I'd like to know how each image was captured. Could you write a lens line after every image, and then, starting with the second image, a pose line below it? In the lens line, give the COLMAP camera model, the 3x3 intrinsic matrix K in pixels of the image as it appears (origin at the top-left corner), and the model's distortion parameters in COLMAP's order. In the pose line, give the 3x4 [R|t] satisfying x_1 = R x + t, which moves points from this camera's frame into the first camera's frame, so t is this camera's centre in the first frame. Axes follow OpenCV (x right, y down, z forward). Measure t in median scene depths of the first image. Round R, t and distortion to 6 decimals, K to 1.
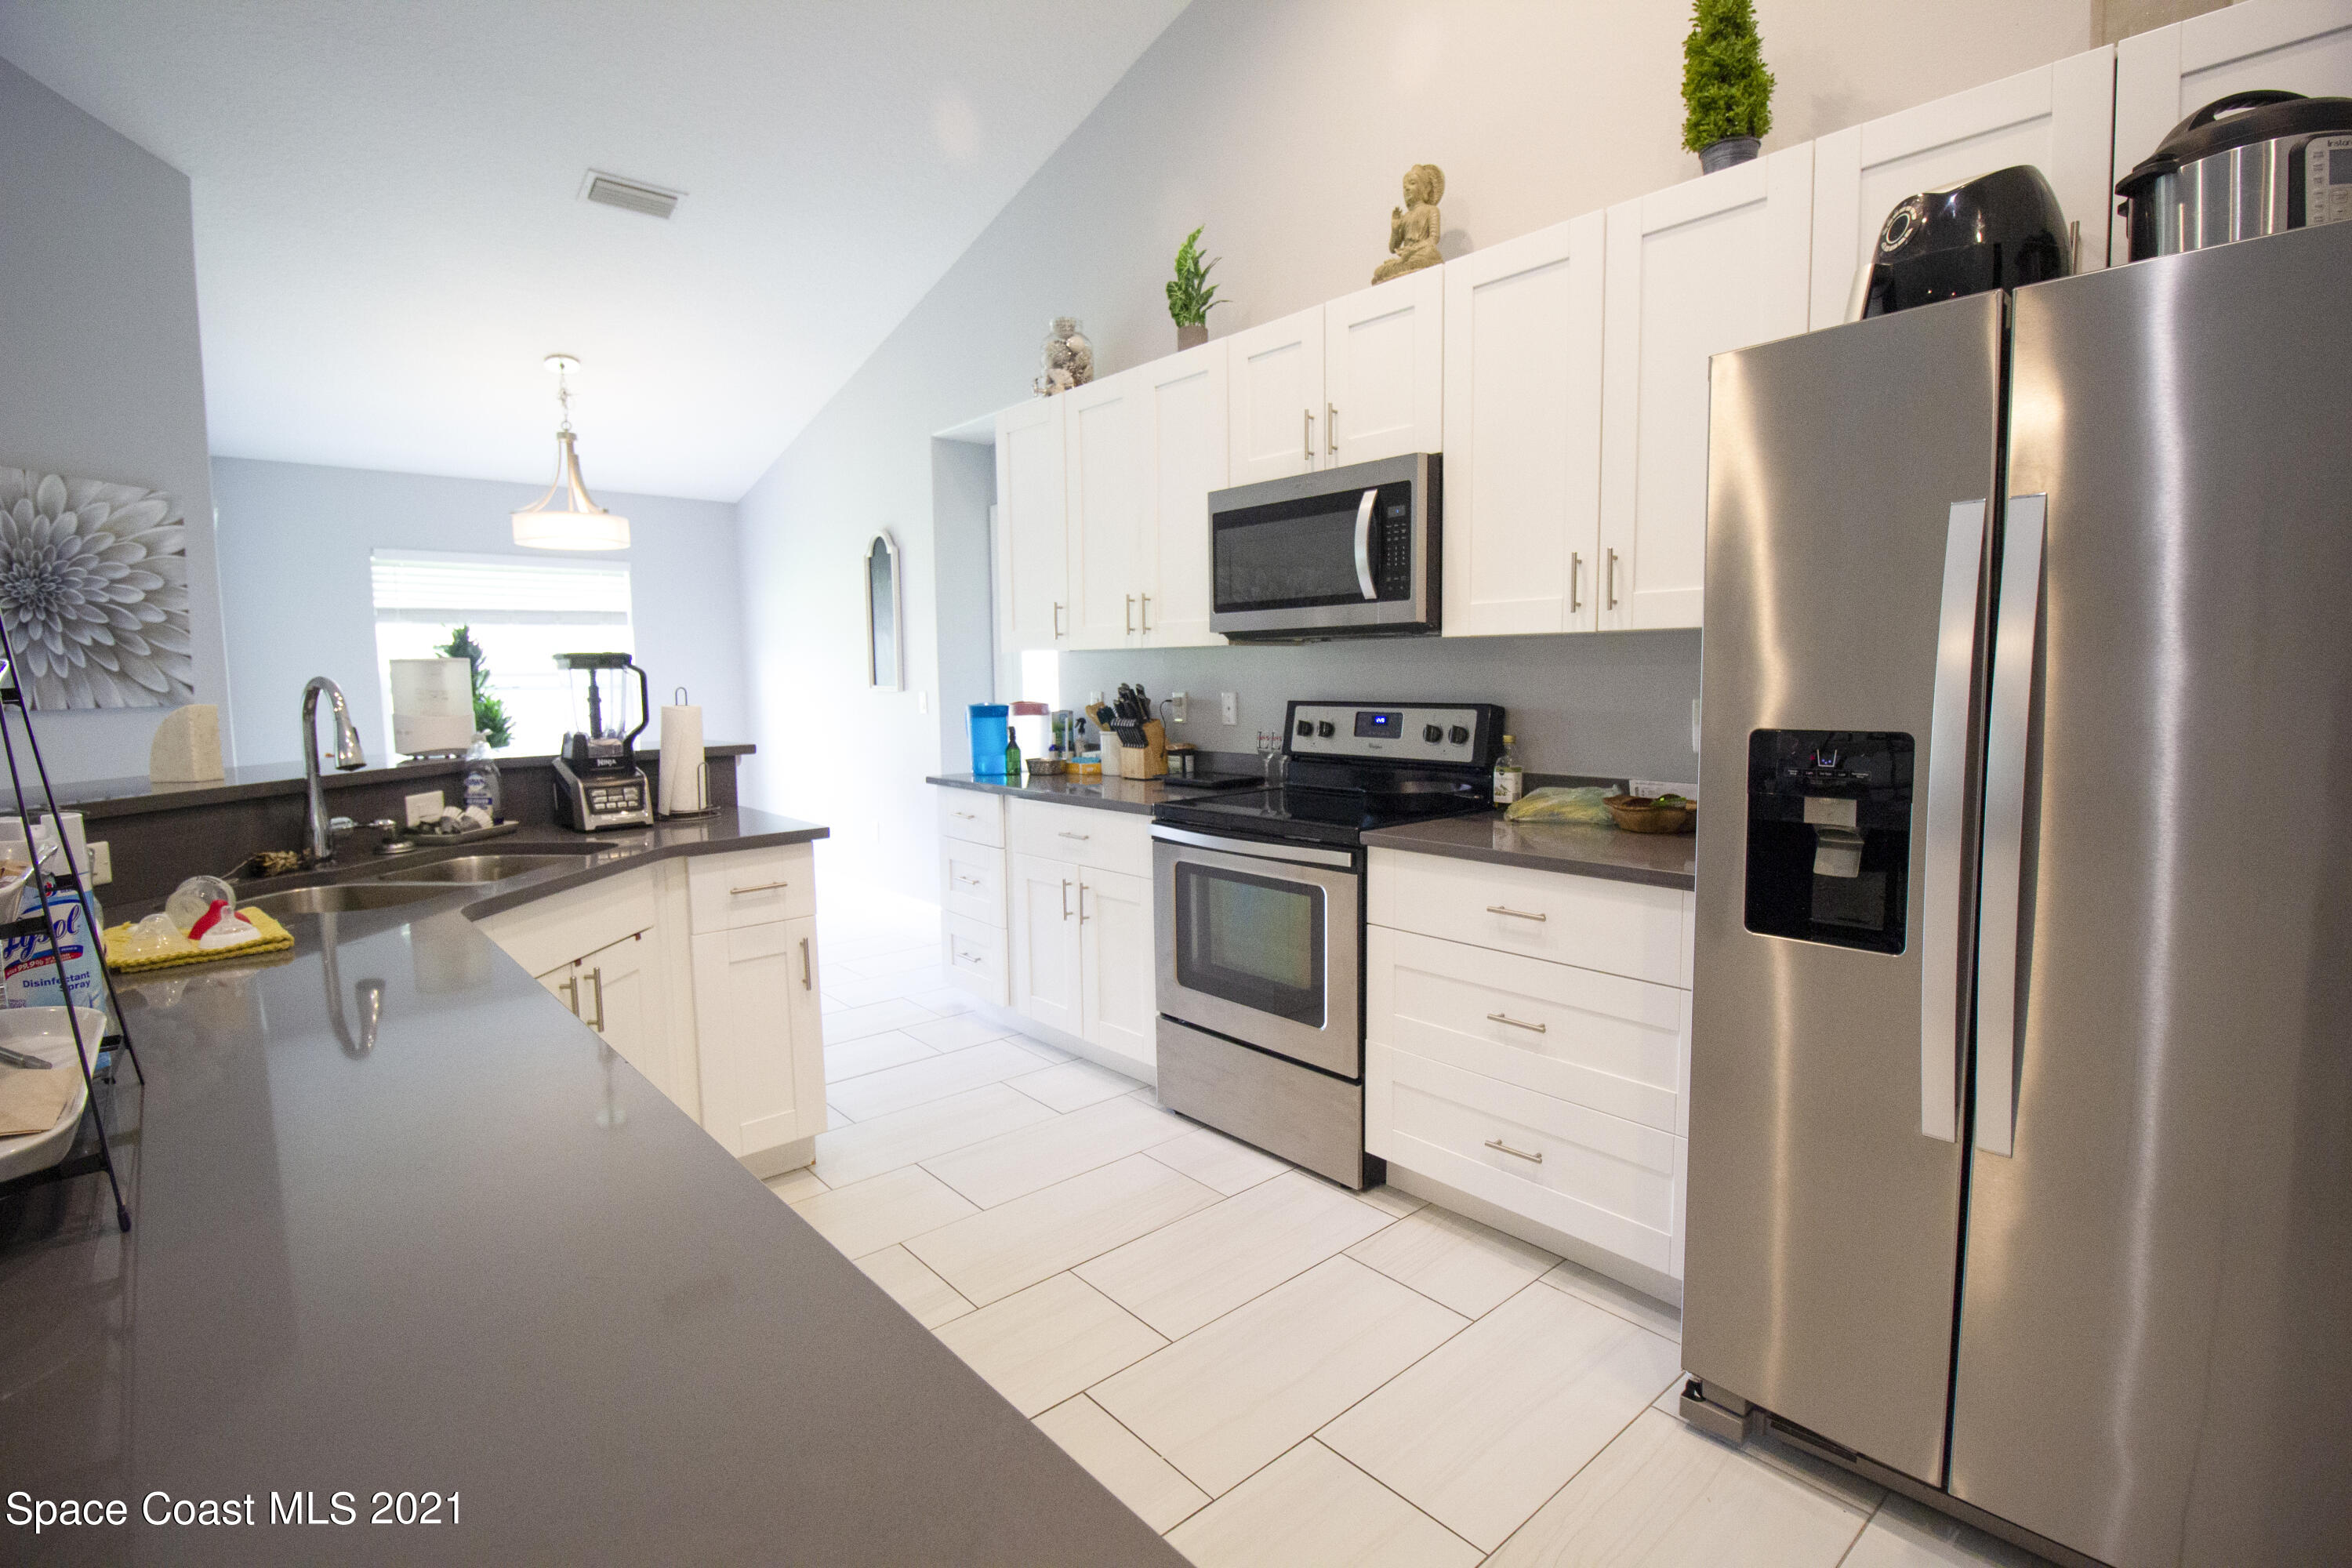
lens RADIAL K [[1093.6, 0, 1189.7], [0, 1093.6, 780.1], [0, 0, 1]] dist [-0.003206, -0.010653]
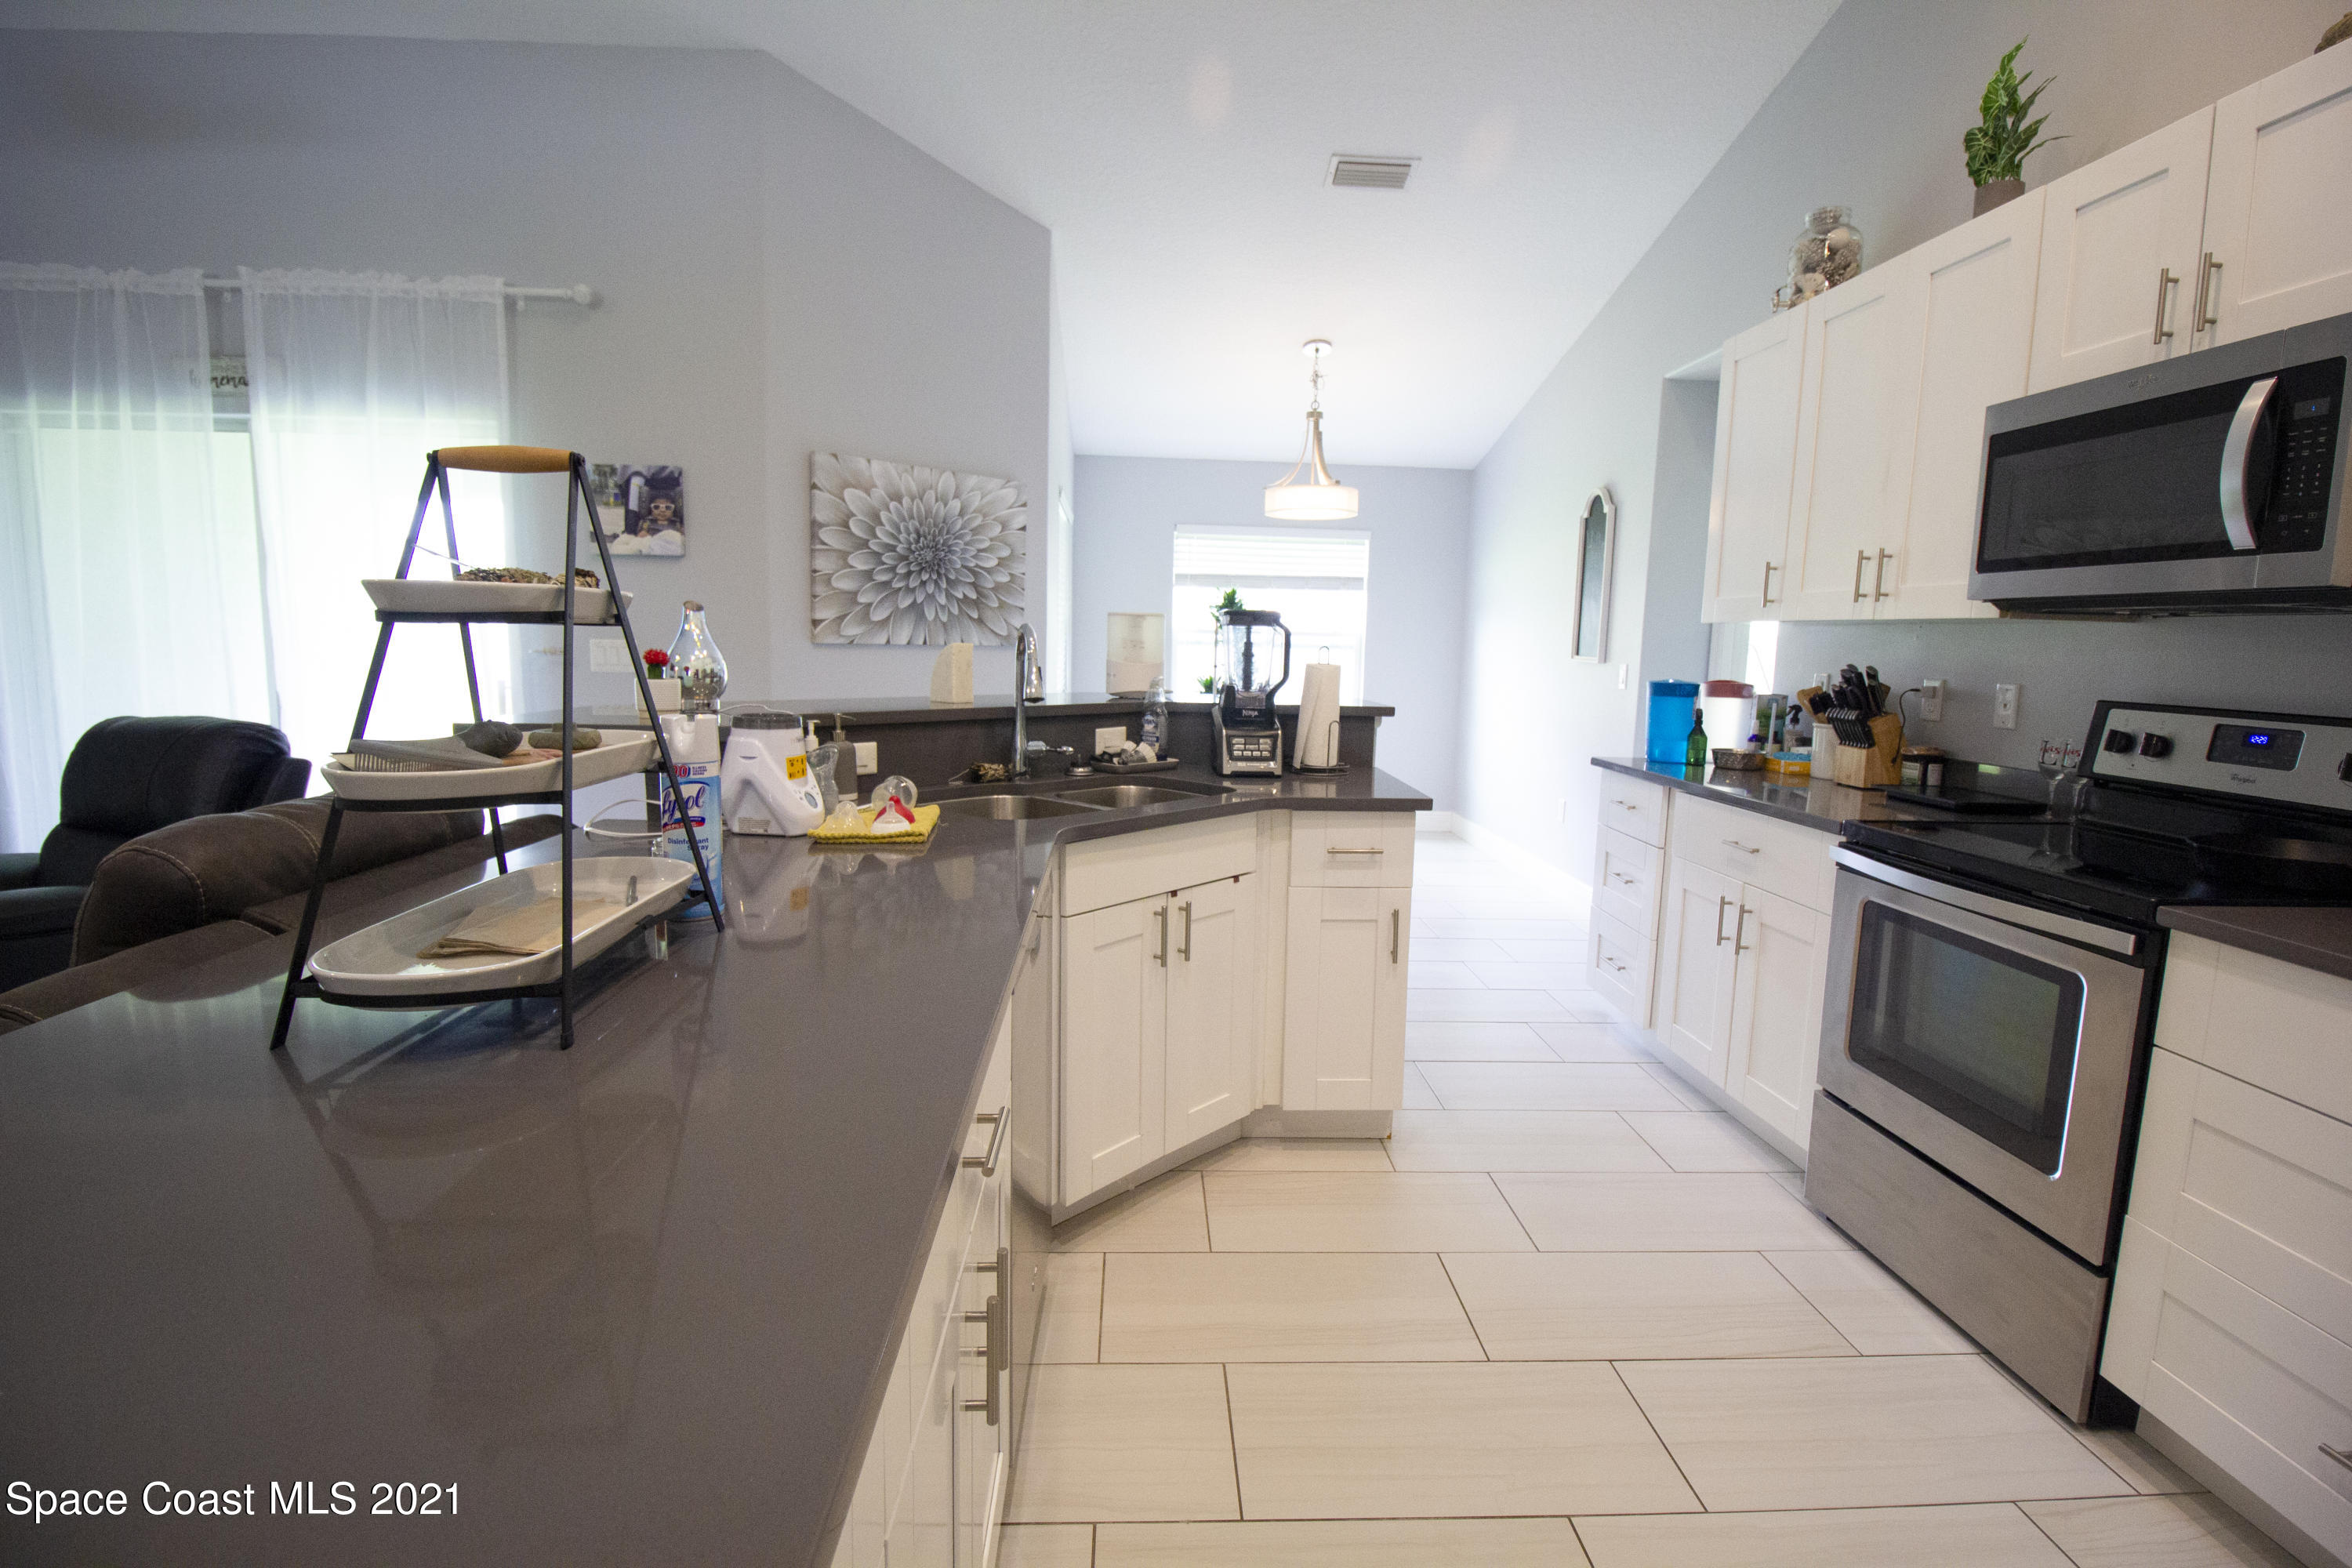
lens RADIAL K [[1093.6, 0, 1191.8], [0, 1093.6, 779.3], [0, 0, 1]] dist [-0.003206, -0.010653]
pose [[0.779442, 0.112054, -0.616372, 0.080919], [-0.095873, 0.993620, 0.059399, -0.009198], [0.619095, 0.012796, 0.785212, 0.110400]]
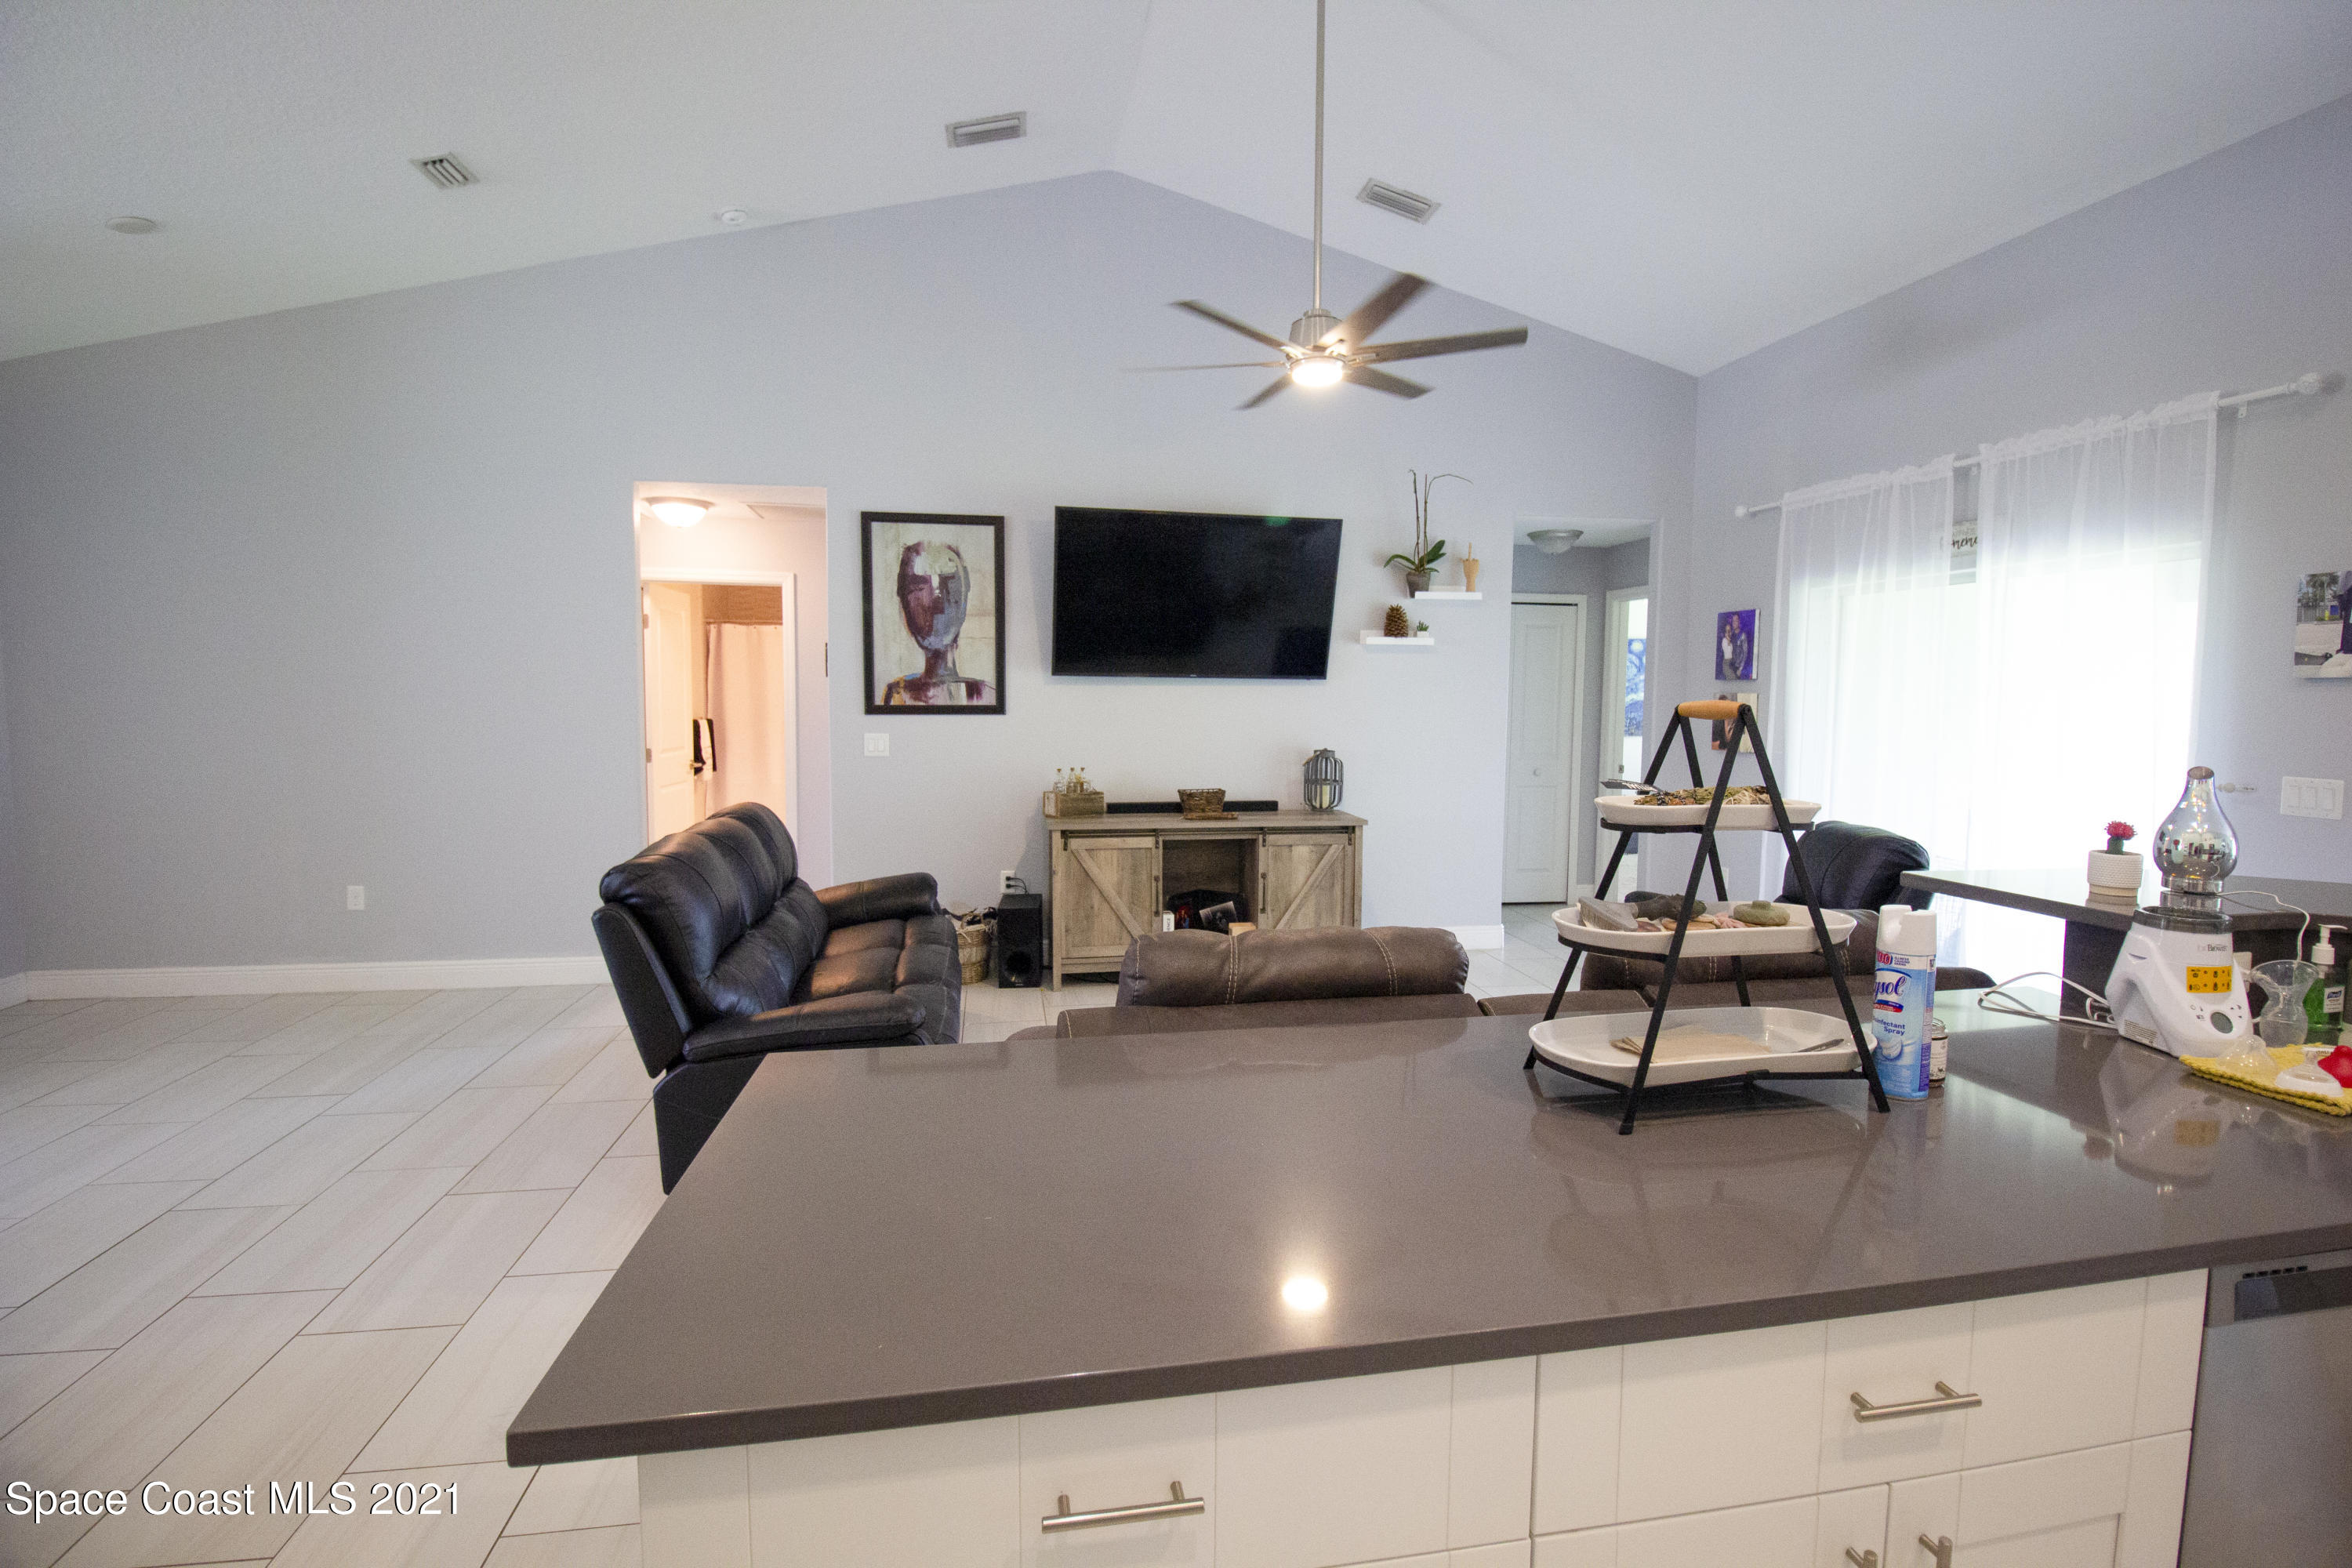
lens RADIAL K [[1093.6, 0, 1193.1], [0, 1093.6, 777.1], [0, 0, 1]] dist [-0.003206, -0.010653]
pose [[-0.523124, 0.075943, -0.848866, 0.216958], [-0.084209, 0.986542, 0.140155, -0.088577], [0.848086, 0.144800, -0.509689, 0.303261]]
